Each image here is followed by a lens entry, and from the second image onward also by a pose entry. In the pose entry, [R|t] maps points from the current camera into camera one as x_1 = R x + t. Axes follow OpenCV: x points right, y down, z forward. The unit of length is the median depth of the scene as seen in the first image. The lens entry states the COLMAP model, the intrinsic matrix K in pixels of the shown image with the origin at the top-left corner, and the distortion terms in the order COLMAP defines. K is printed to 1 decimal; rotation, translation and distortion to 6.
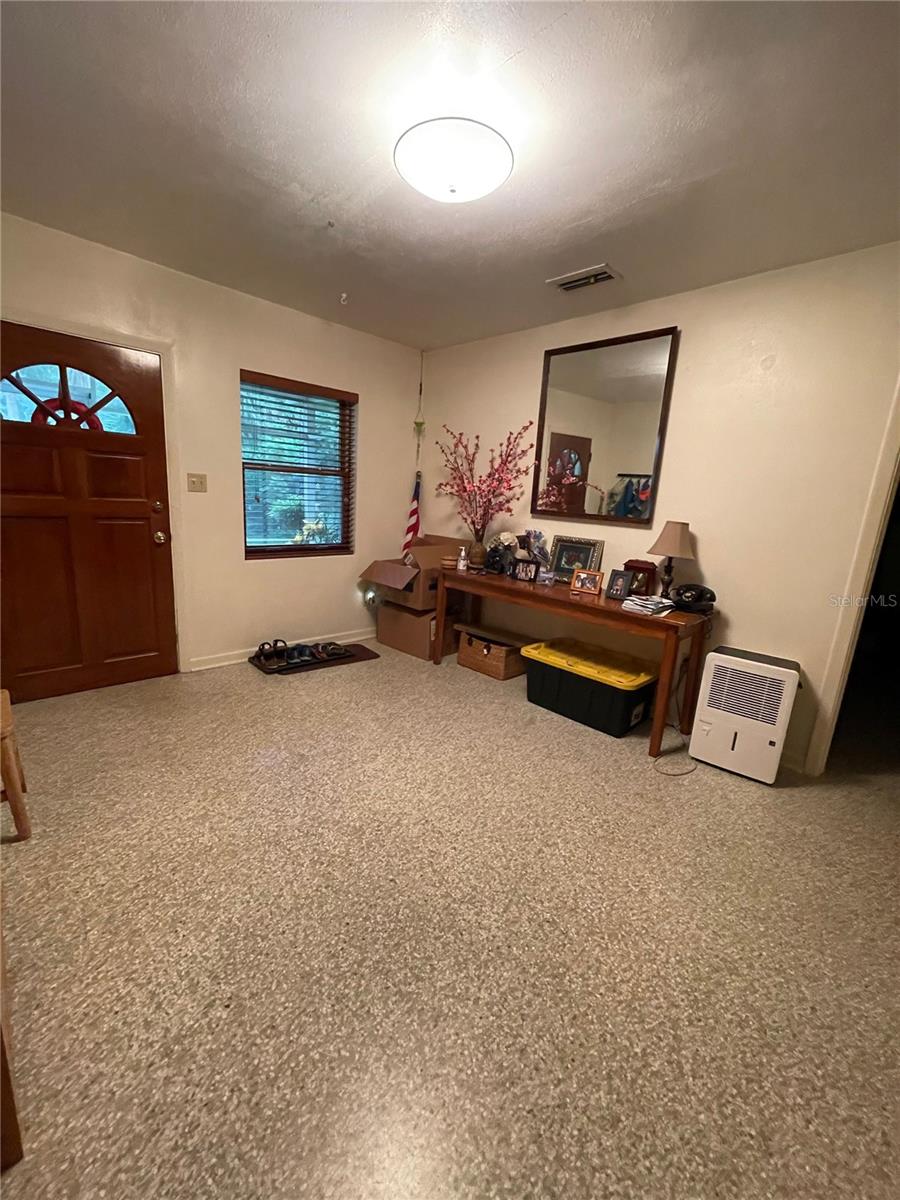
lens RADIAL K [[482.8, 0, 448.0], [0, 482.8, 599.7], [0, 0, 1]] dist [0.000210, -0.002230]
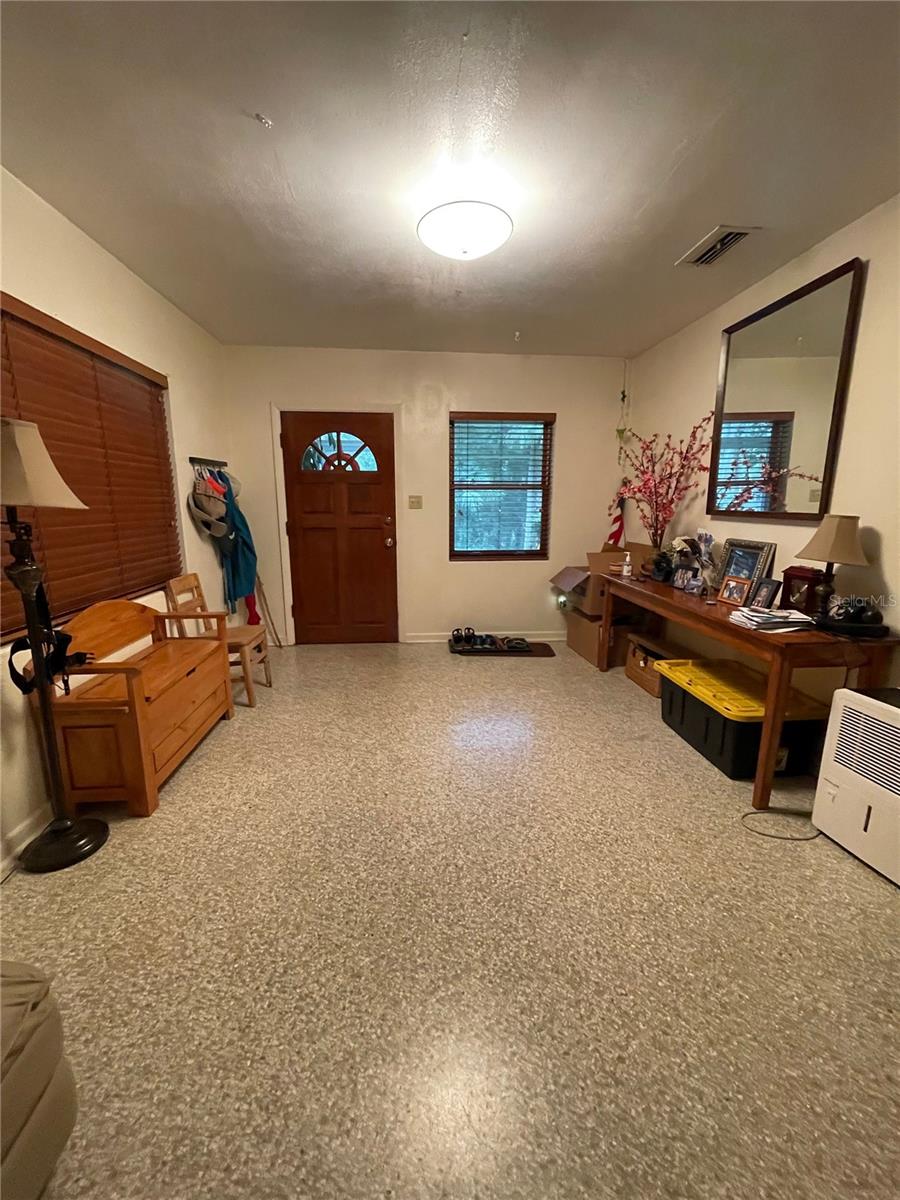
lens RADIAL K [[482.8, 0, 445.9], [0, 482.8, 599.3], [0, 0, 1]] dist [0.000210, -0.002230]
pose [[0.769549, 0.069096, -0.634839, 0.402503], [-0.092821, 0.995674, -0.004148, 0.024576], [0.631806, 0.062119, 0.772633, 0.032636]]
